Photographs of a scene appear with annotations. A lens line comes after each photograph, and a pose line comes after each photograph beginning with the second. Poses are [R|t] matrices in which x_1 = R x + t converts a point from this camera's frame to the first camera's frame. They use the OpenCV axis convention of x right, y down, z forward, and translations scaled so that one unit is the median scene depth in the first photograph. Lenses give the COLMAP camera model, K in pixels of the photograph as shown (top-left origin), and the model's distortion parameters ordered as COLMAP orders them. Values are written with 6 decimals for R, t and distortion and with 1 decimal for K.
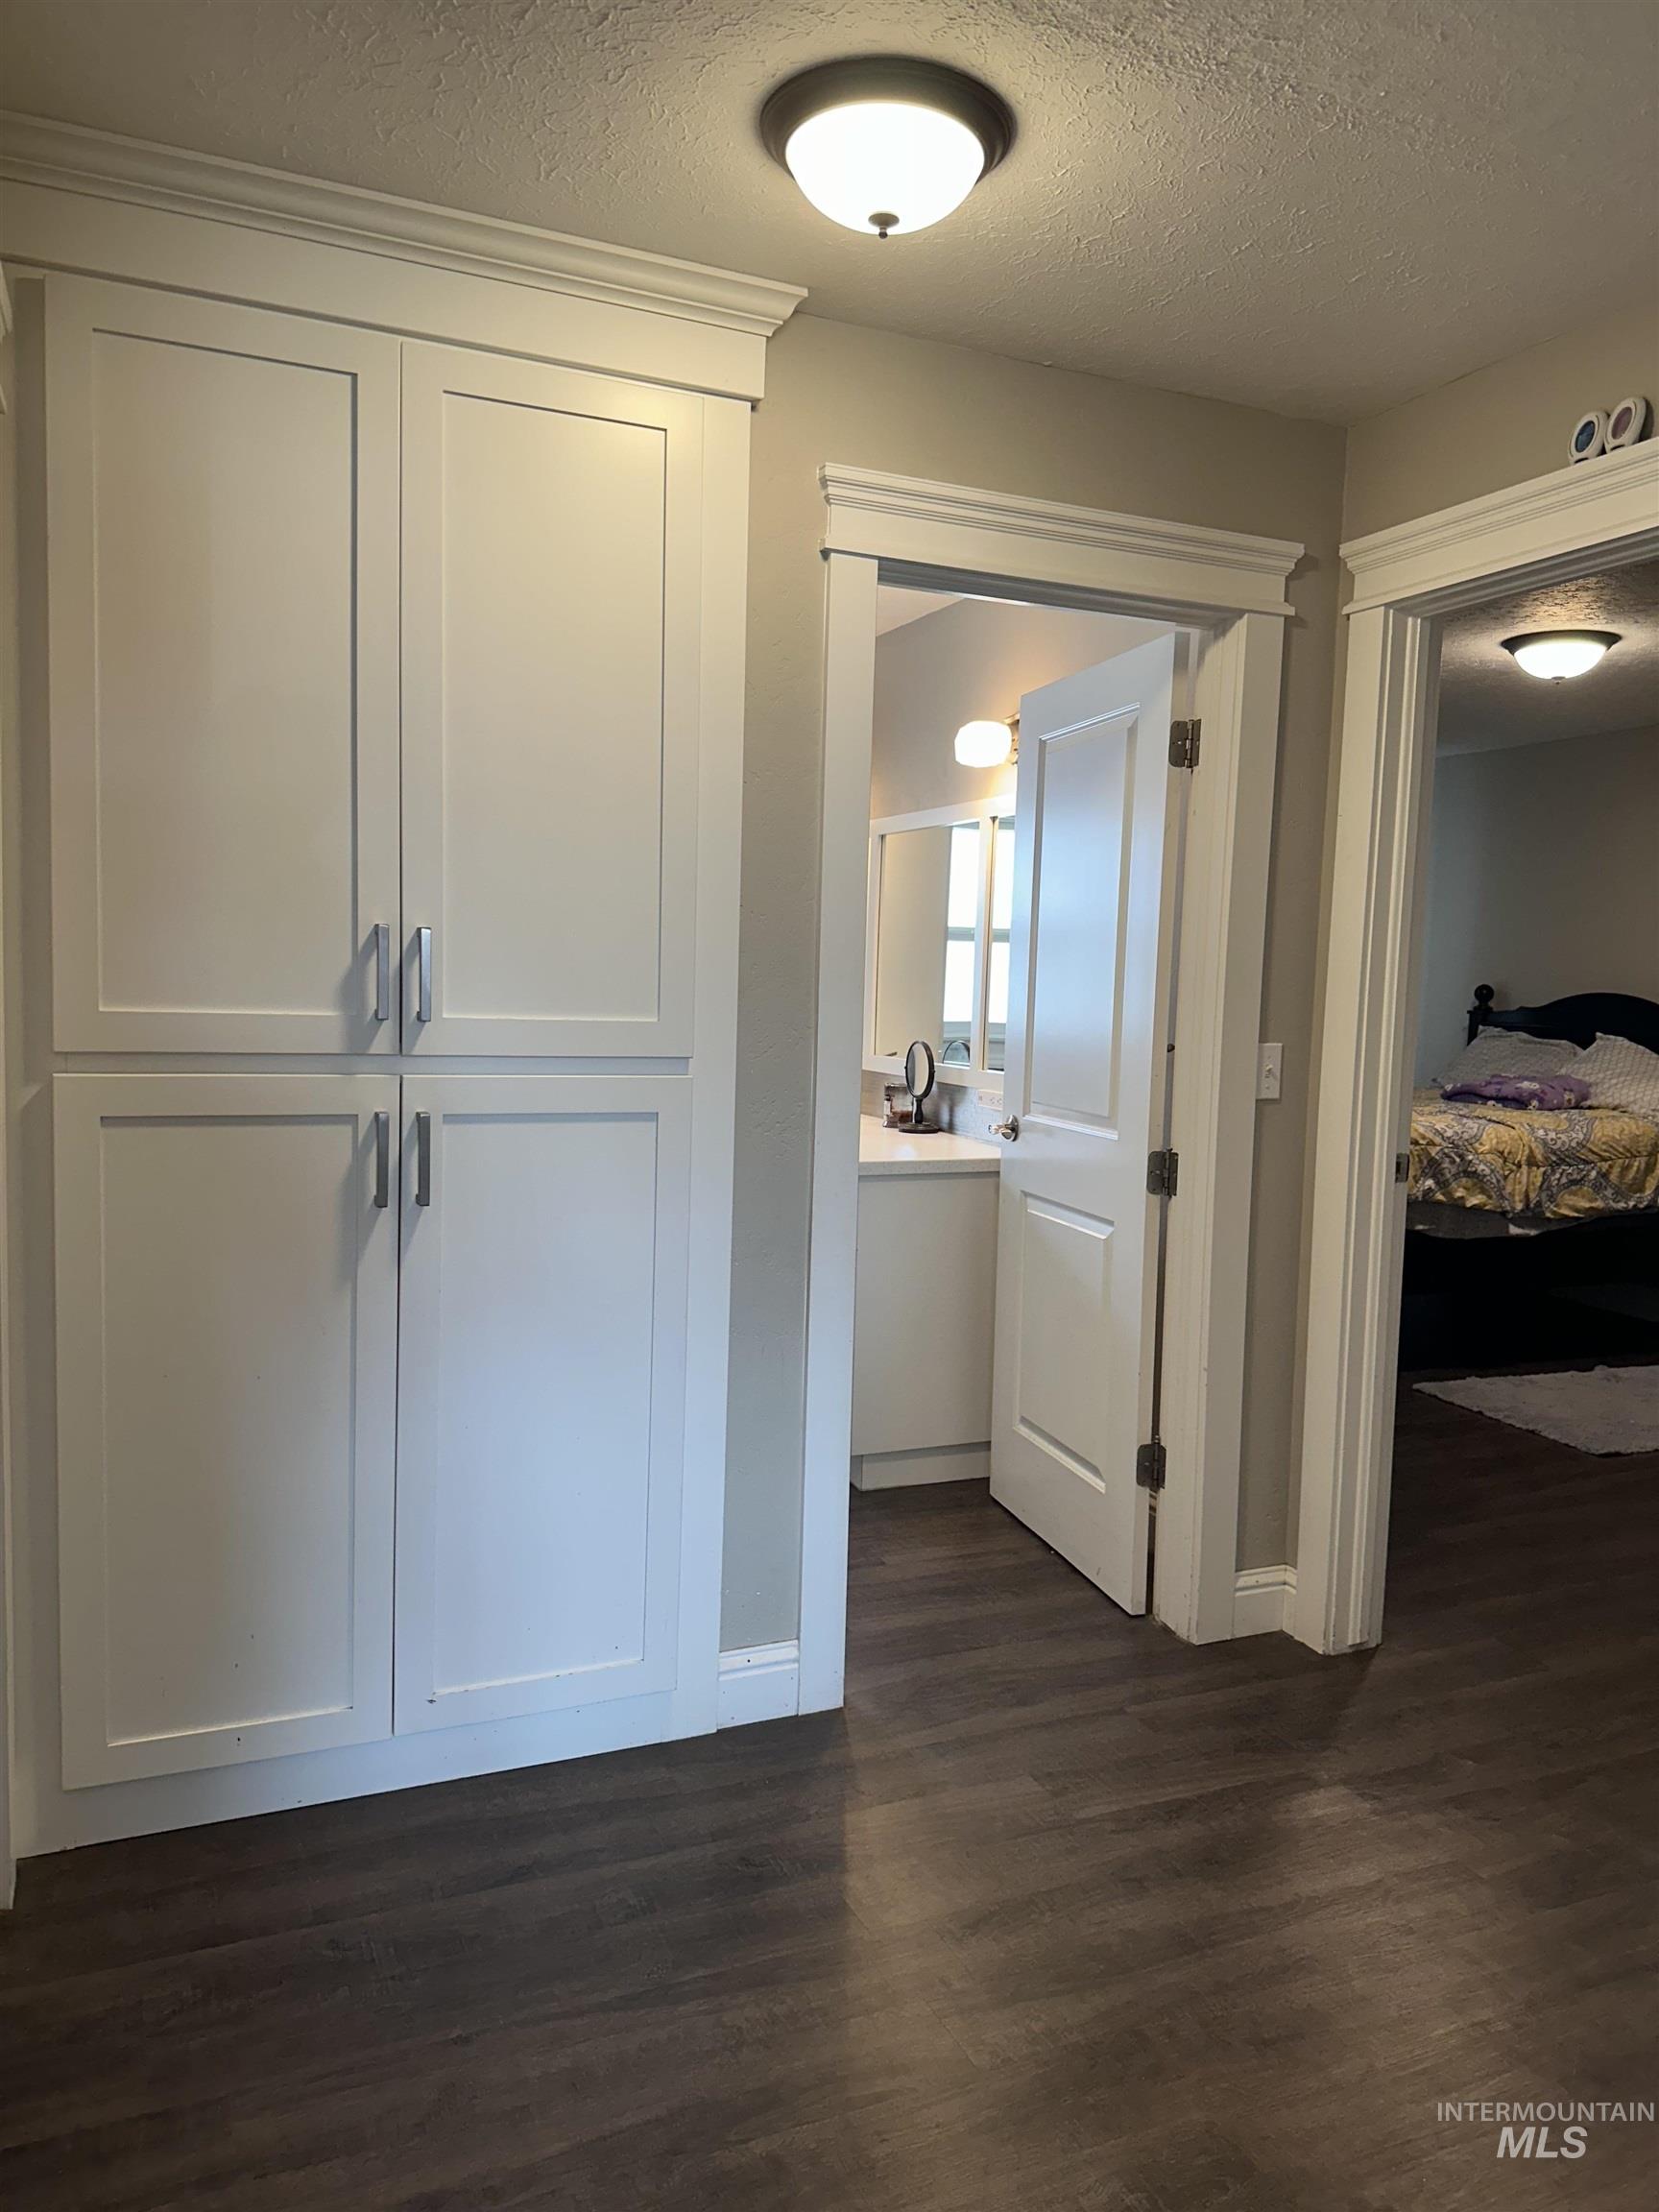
lens RADIAL K [[1546.6, 0, 831.1], [0, 1546.6, 1109.1], [0, 0, 1]] dist [0.040975, -0.045830]
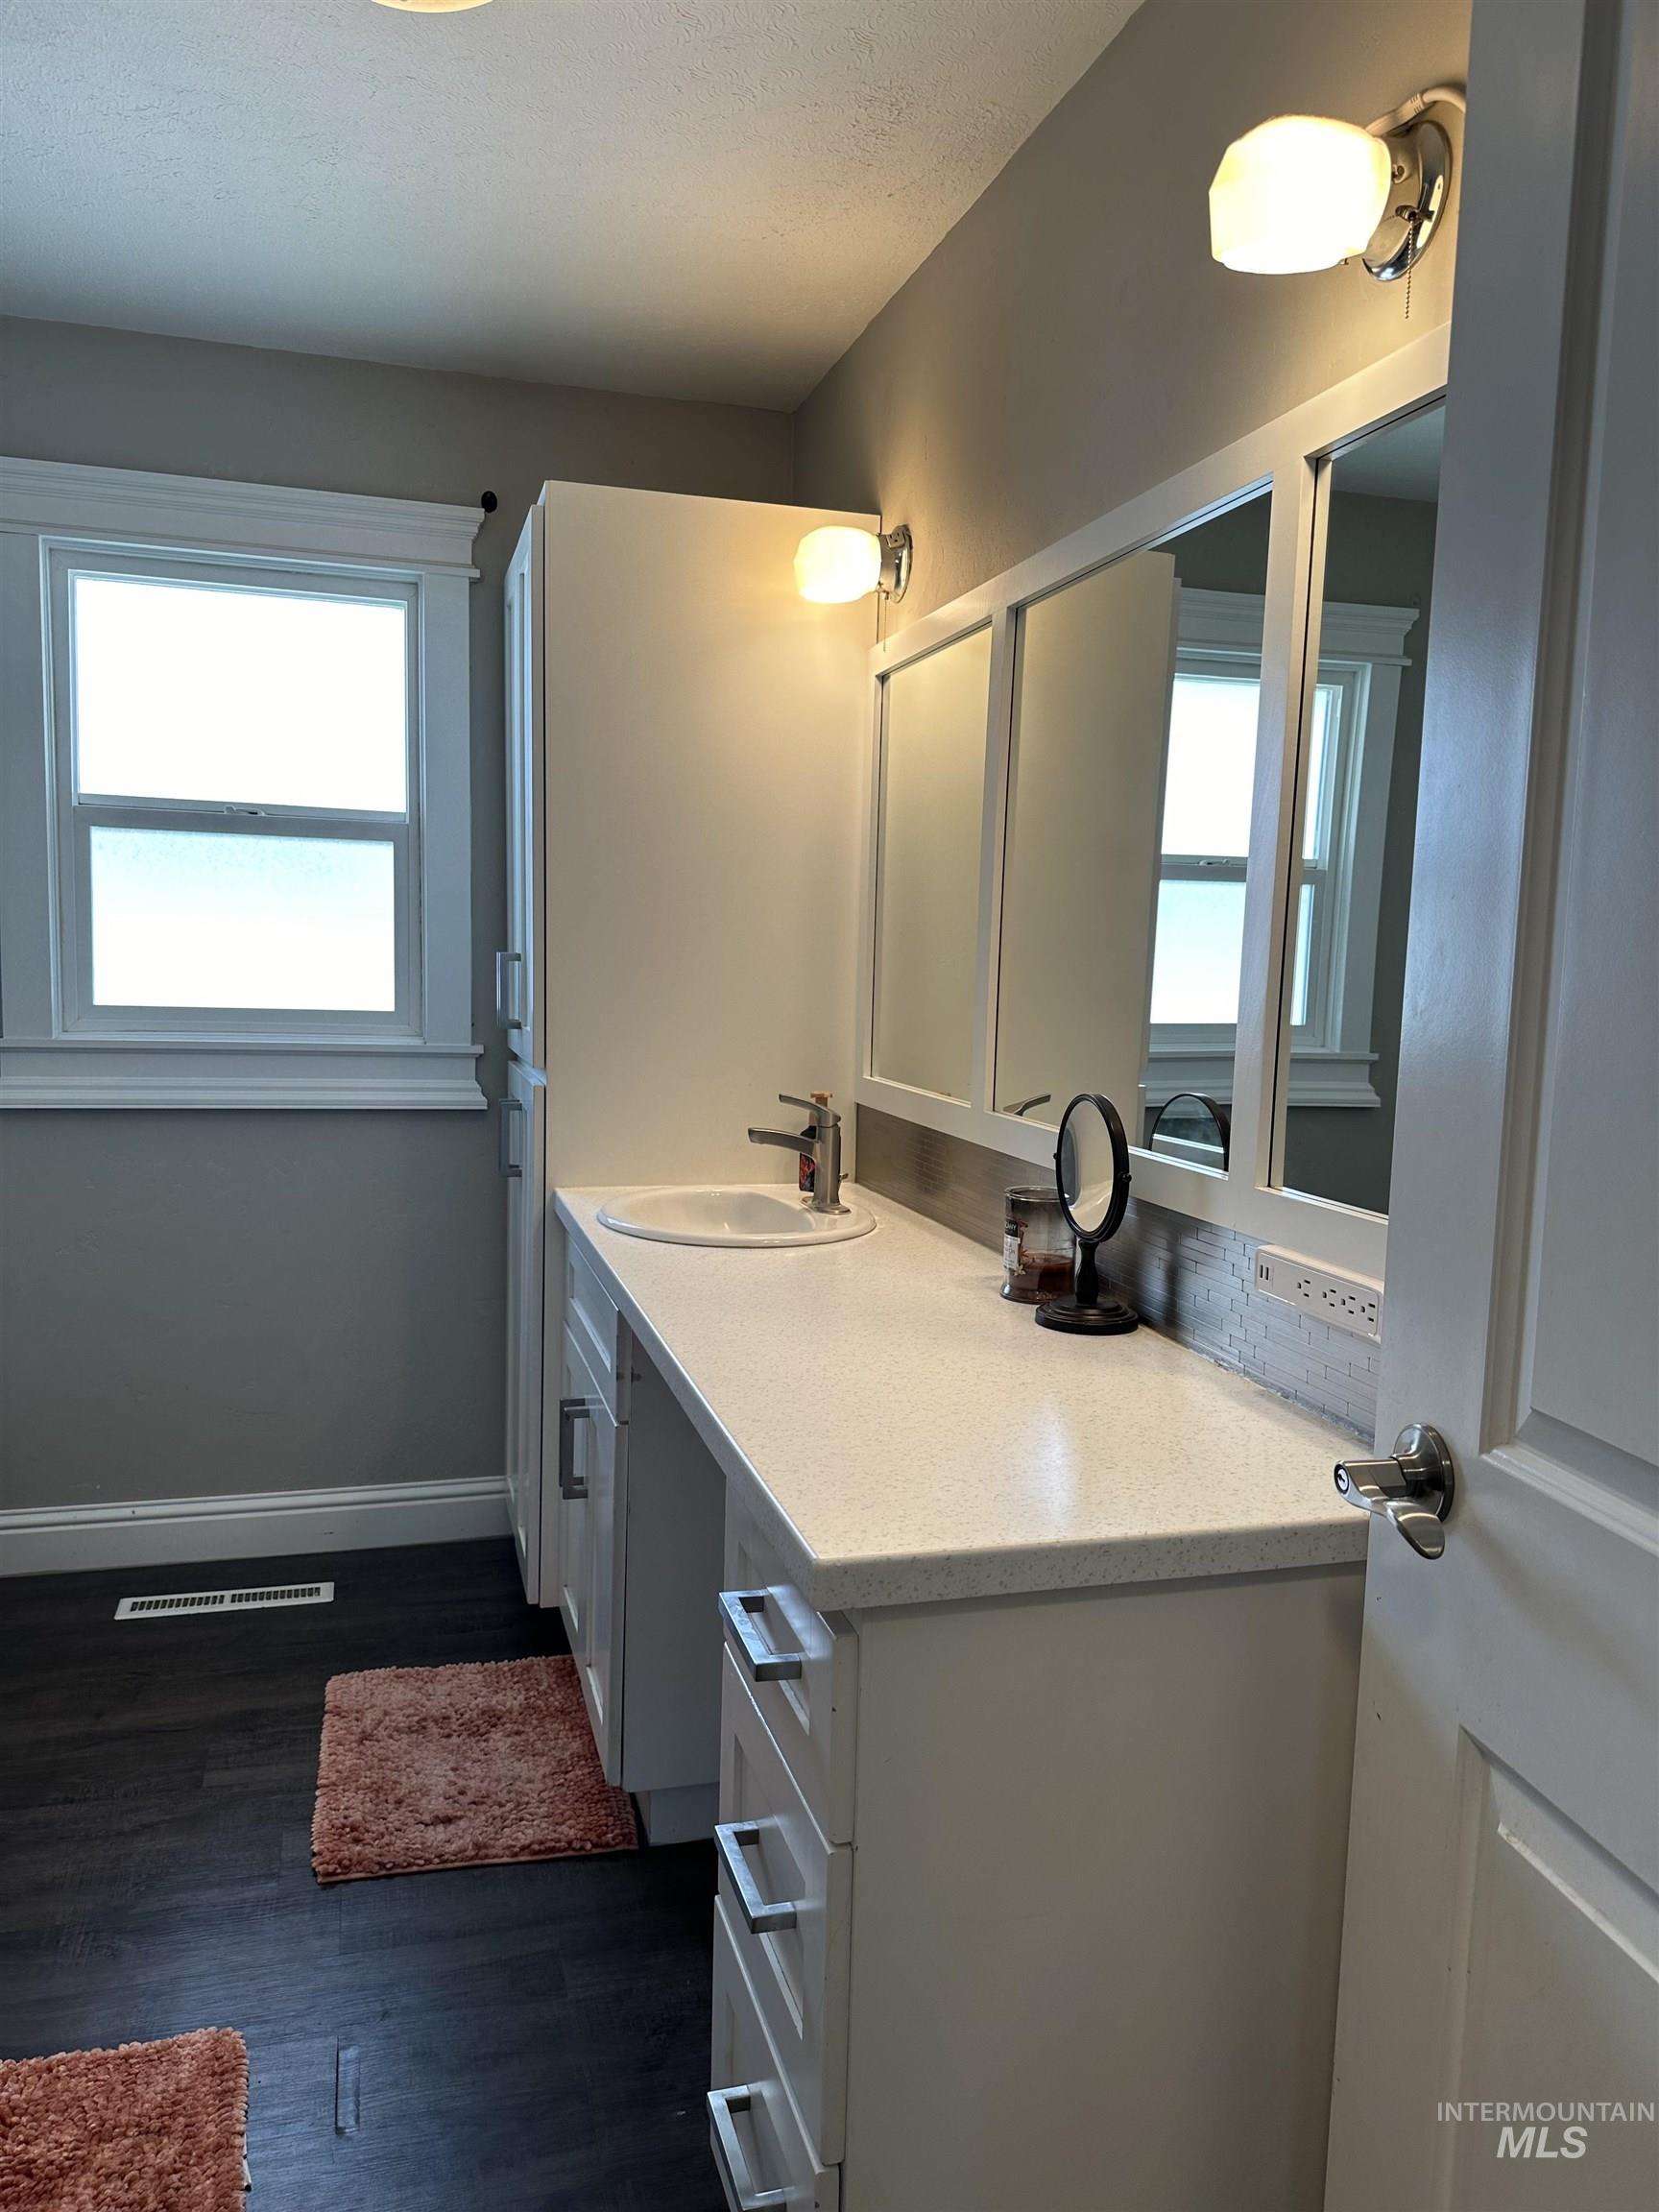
lens RADIAL K [[1546.6, 0, 820.5], [0, 1546.6, 1101.3], [0, 0, 1]] dist [0.040975, -0.045830]
pose [[0.991184, 0.016569, -0.131450, 0.040909], [-0.015582, 0.999842, 0.008532, -0.043964], [0.131571, -0.006408, 0.991286, 0.606469]]
